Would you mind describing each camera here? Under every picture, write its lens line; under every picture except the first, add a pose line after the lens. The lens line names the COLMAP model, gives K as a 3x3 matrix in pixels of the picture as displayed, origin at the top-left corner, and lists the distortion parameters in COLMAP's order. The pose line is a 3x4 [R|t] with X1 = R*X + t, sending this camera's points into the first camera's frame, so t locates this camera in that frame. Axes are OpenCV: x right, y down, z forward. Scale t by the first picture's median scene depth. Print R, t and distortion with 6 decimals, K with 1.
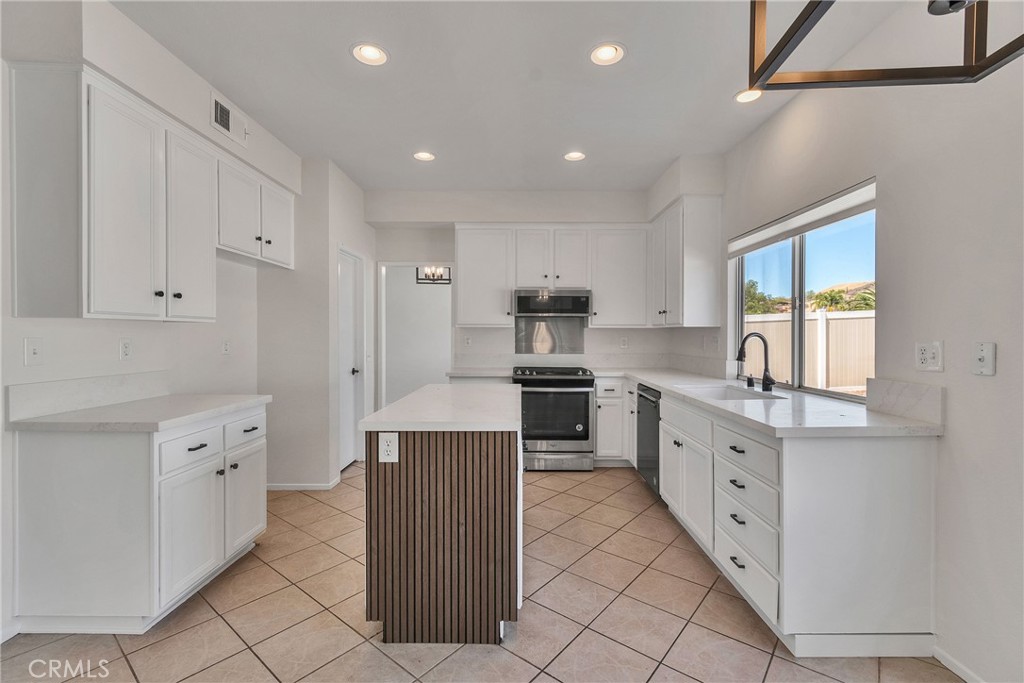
lens RADIAL K [[453.0, 0, 514.3], [0, 453.0, 338.7], [0, 0, 1]] dist [0.006090, 0.000590]
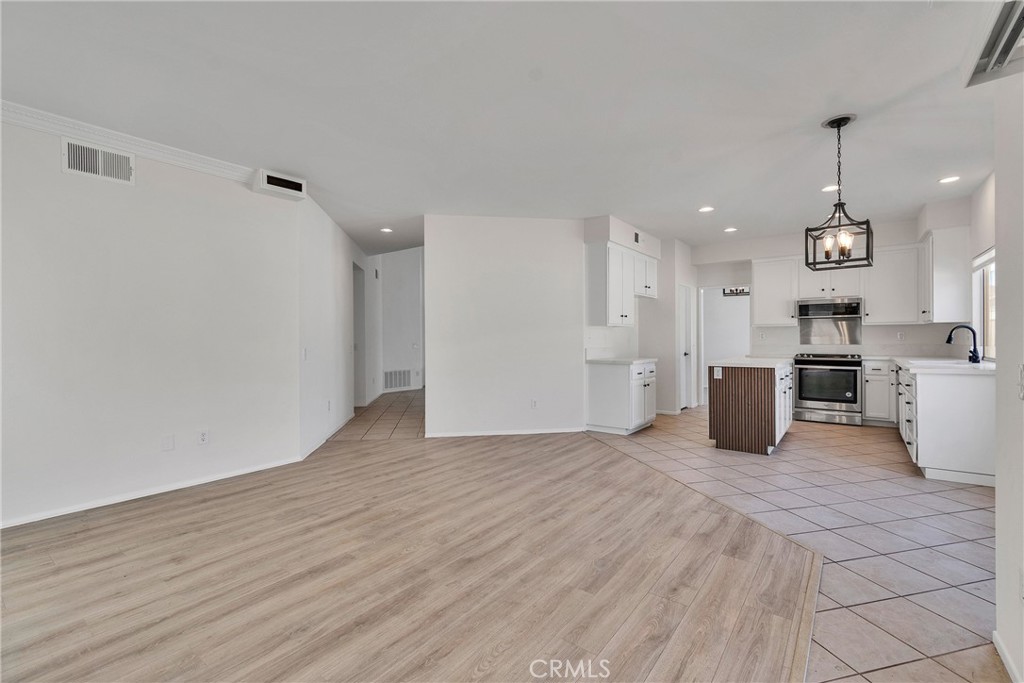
lens RADIAL K [[453.0, 0, 516.1], [0, 453.0, 339.3], [0, 0, 1]] dist [0.006090, 0.000590]
pose [[0.808269, -0.006676, -0.588776, 0.141207], [0.002629, 0.999967, -0.007728, 0.029246], [0.588808, 0.004698, 0.808259, -0.788867]]
